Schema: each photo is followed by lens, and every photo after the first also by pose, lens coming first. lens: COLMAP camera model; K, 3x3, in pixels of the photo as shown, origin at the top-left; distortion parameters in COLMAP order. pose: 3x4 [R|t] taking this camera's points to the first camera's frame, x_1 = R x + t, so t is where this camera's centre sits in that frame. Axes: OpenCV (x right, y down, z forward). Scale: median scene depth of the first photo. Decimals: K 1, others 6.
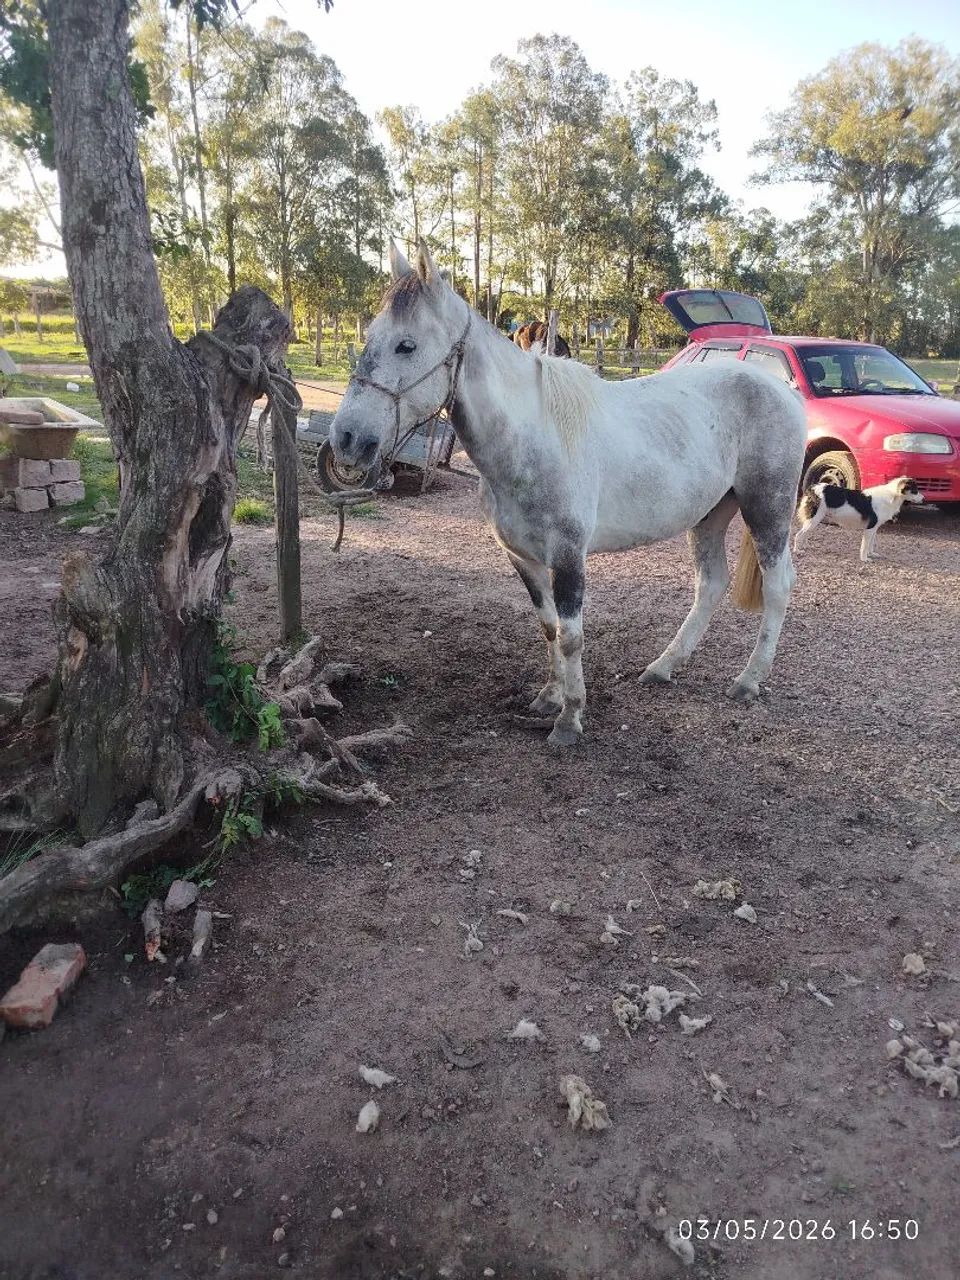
lens RADIAL K [[890.0, 0, 480.0], [0, 890.0, 640.0], [0, 0, 1]] dist [0.041440, -0.040209]
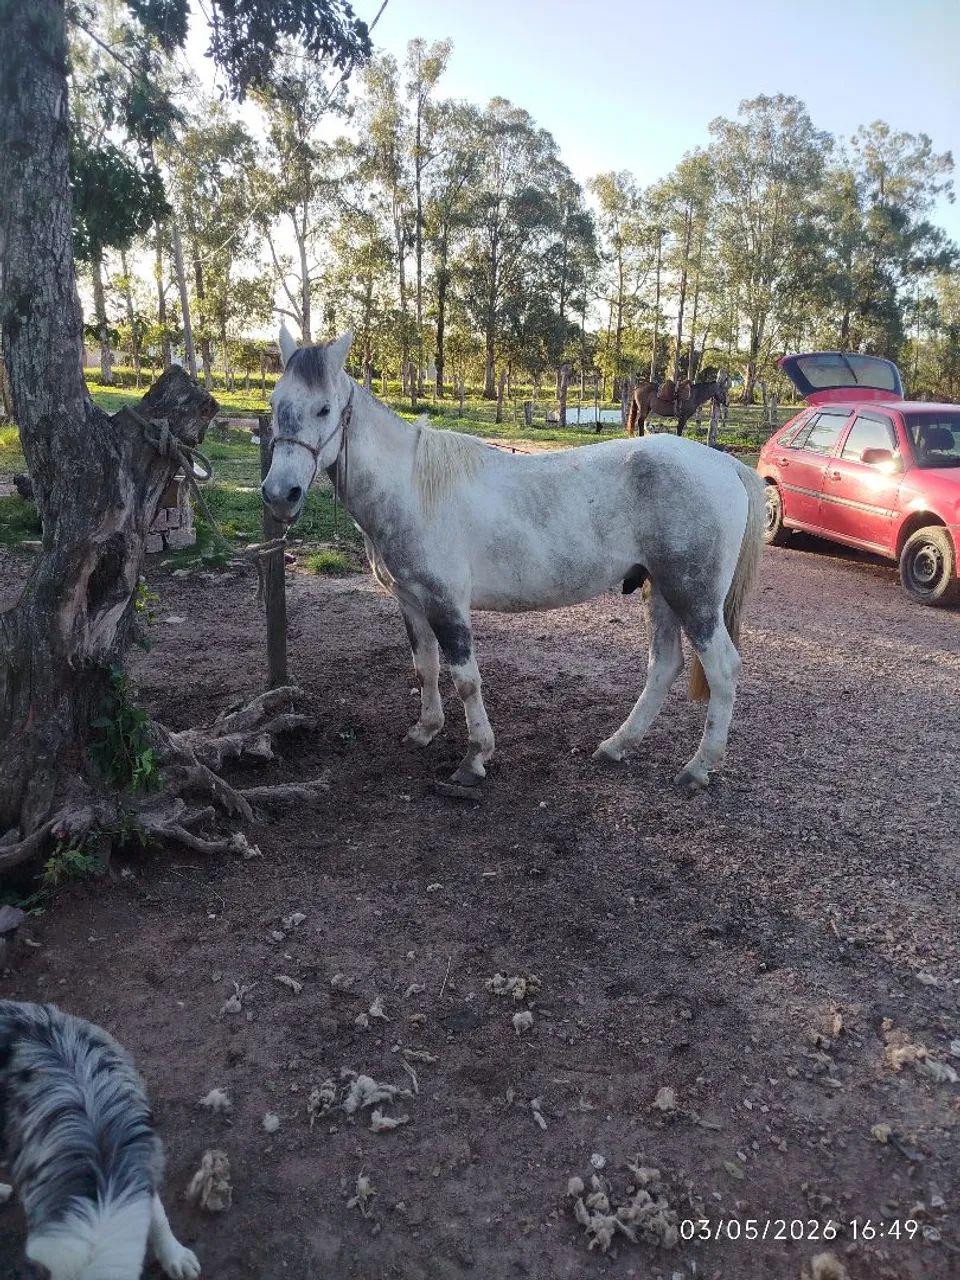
lens RADIAL K [[890.0, 0, 480.0], [0, 890.0, 640.0], [0, 0, 1]] dist [0.041440, -0.040209]
pose [[0.975160, 0.064870, -0.211792, 0.143736], [-0.076763, 0.995873, -0.048416, -0.014449], [0.207777, 0.063471, 0.976115, 0.011626]]
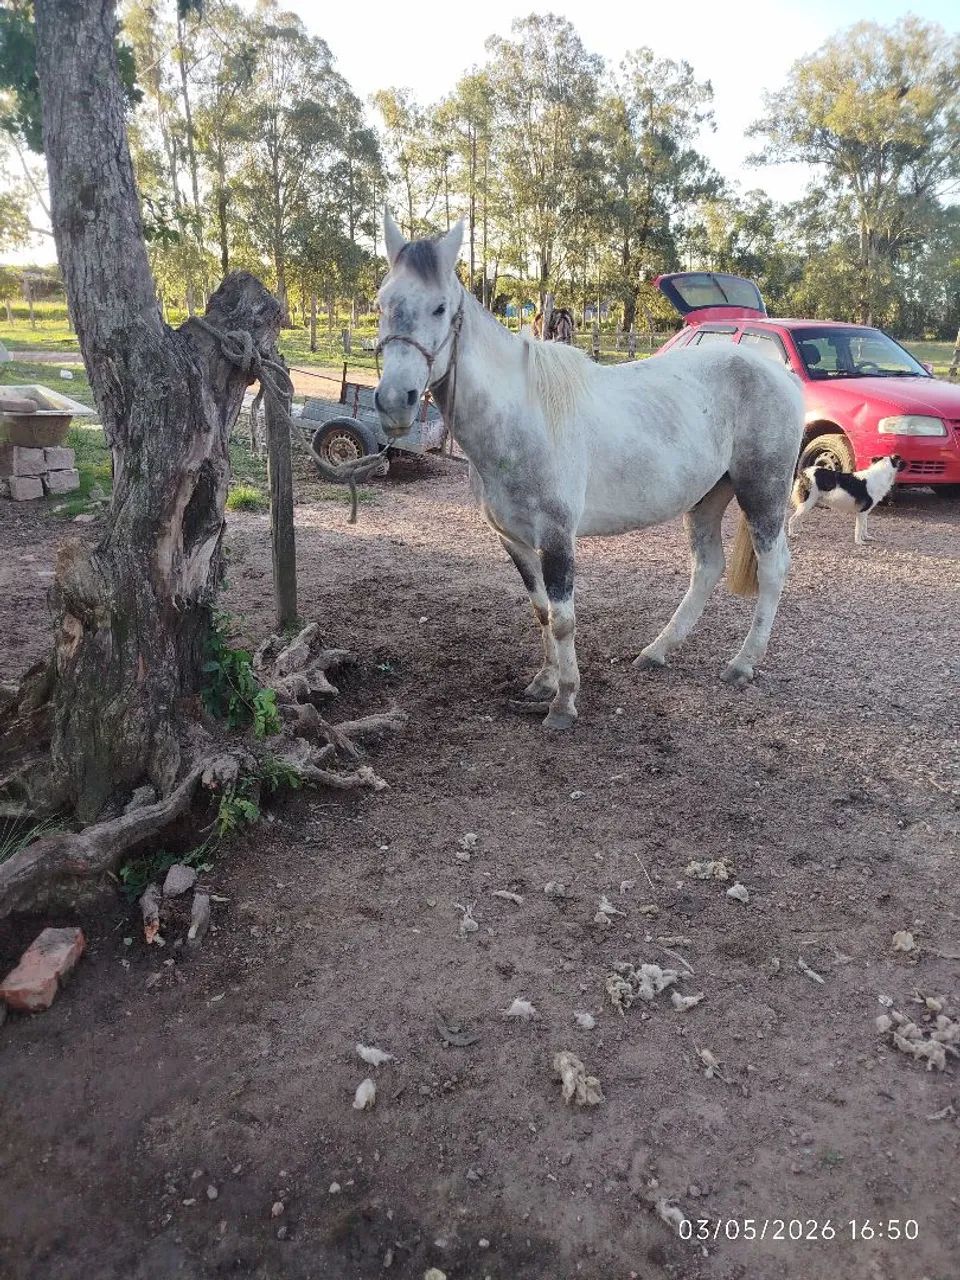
lens RADIAL K [[890.0, 0, 480.0], [0, 890.0, 640.0], [0, 0, 1]] dist [0.041440, -0.040209]
pose [[0.999973, -0.006822, 0.002627, 0.001519], [0.006781, 0.999861, 0.015226, 0.000756], [-0.002730, -0.015208, 0.999881, -0.001818]]
